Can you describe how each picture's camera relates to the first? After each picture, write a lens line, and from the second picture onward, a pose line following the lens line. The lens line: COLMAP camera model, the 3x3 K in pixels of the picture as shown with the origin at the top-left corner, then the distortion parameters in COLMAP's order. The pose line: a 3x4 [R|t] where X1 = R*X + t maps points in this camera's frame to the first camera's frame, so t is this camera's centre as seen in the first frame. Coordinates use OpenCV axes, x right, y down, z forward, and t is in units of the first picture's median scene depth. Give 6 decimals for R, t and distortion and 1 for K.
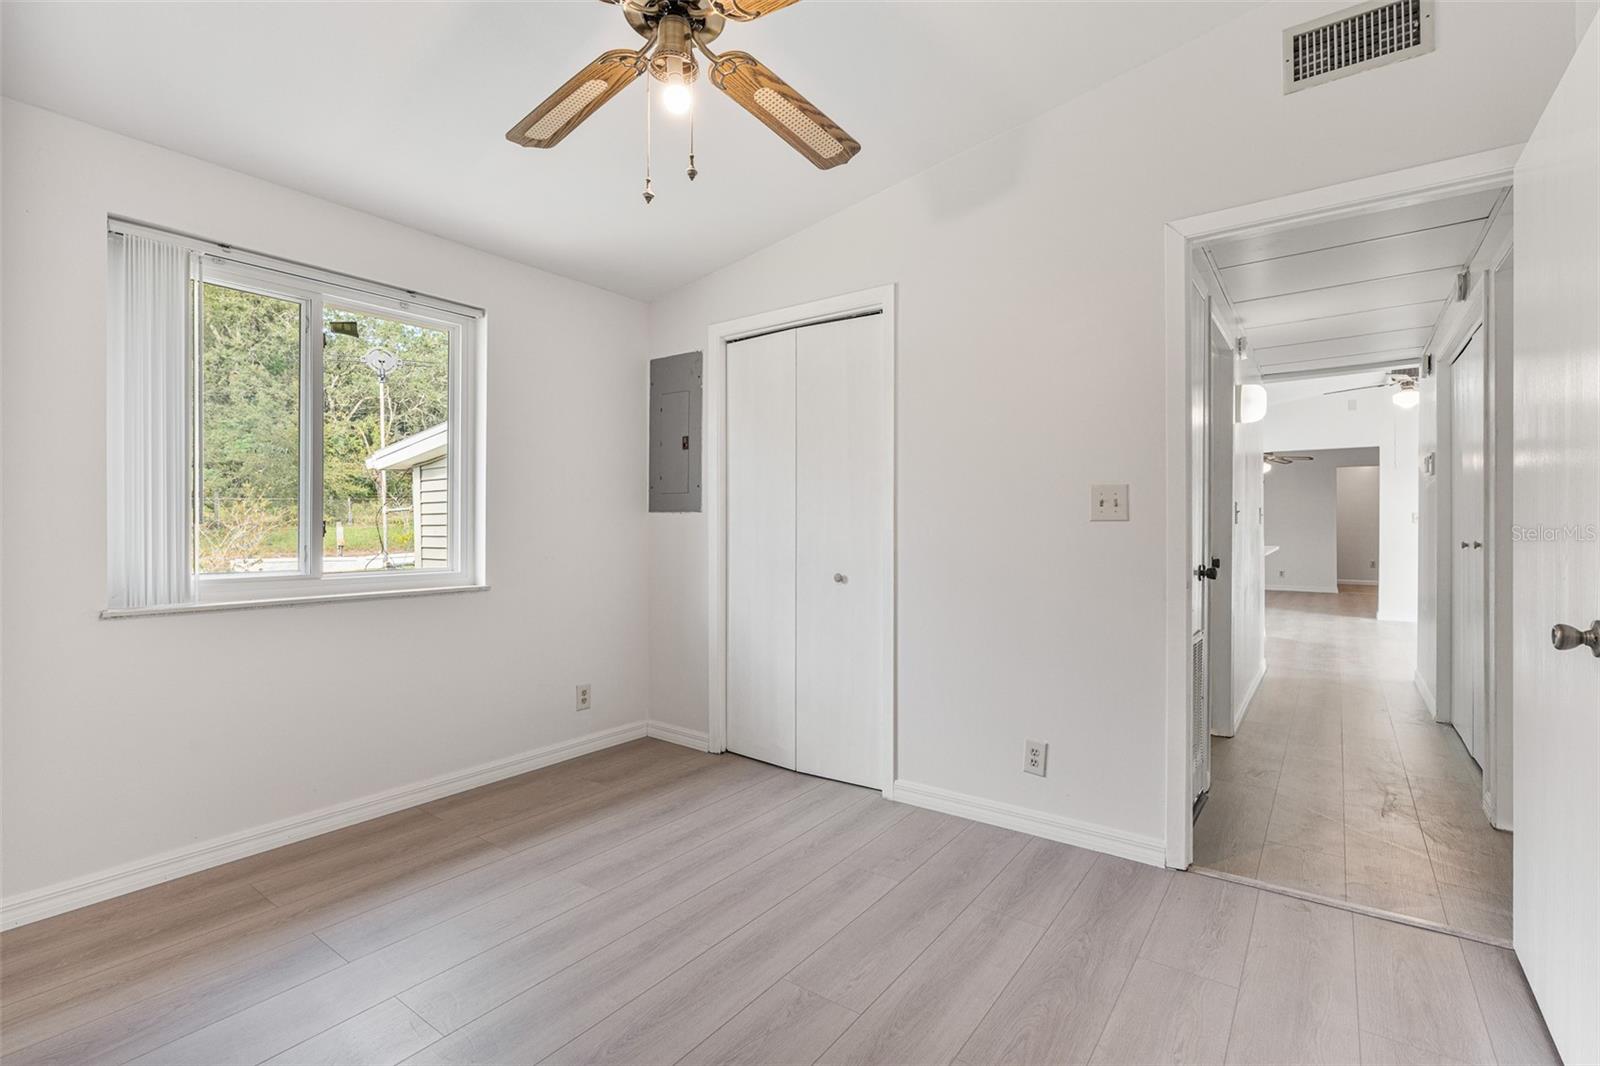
lens RADIAL K [[714.8, 0, 815.6], [0, 714.8, 528.4], [0, 0, 1]] dist [-0.011211, 0.001339]
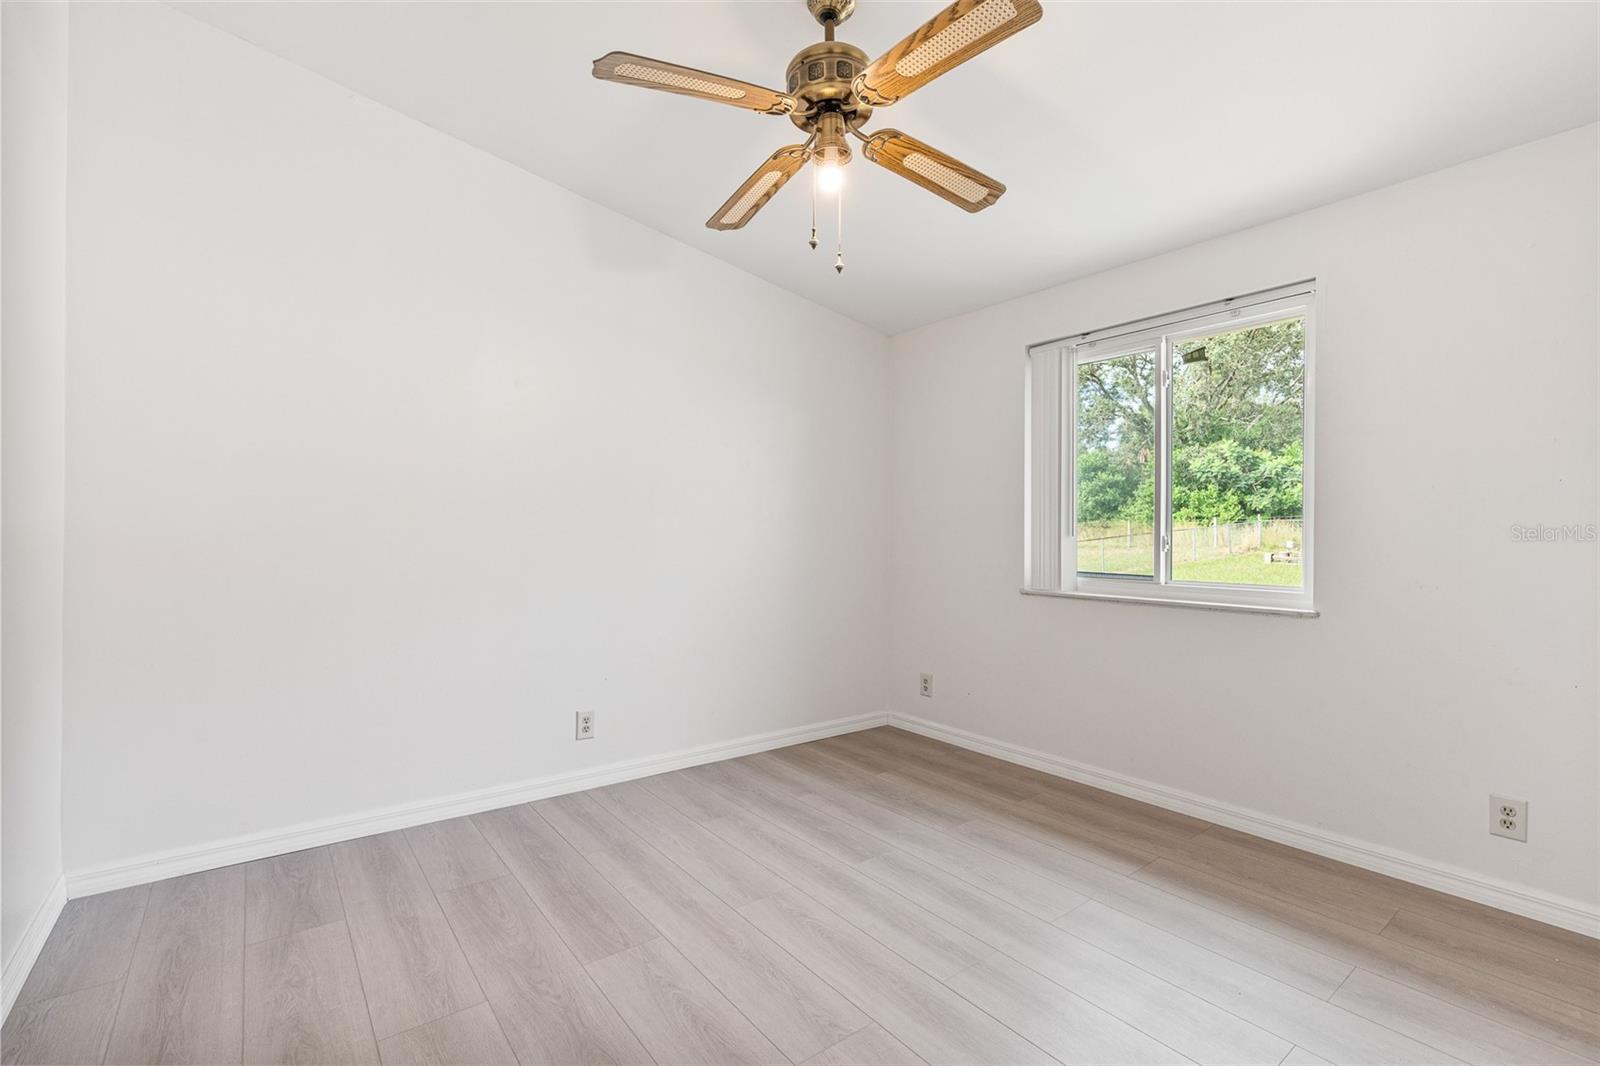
lens RADIAL K [[714.8, 0, 804.9], [0, 714.8, 535.9], [0, 0, 1]] dist [-0.011211, 0.001339]
pose [[-0.283619, 0.000043, -0.958937, 0.613922], [-0.008816, 0.999958, 0.002652, -0.005500], [0.958897, 0.009206, -0.283606, 0.829063]]
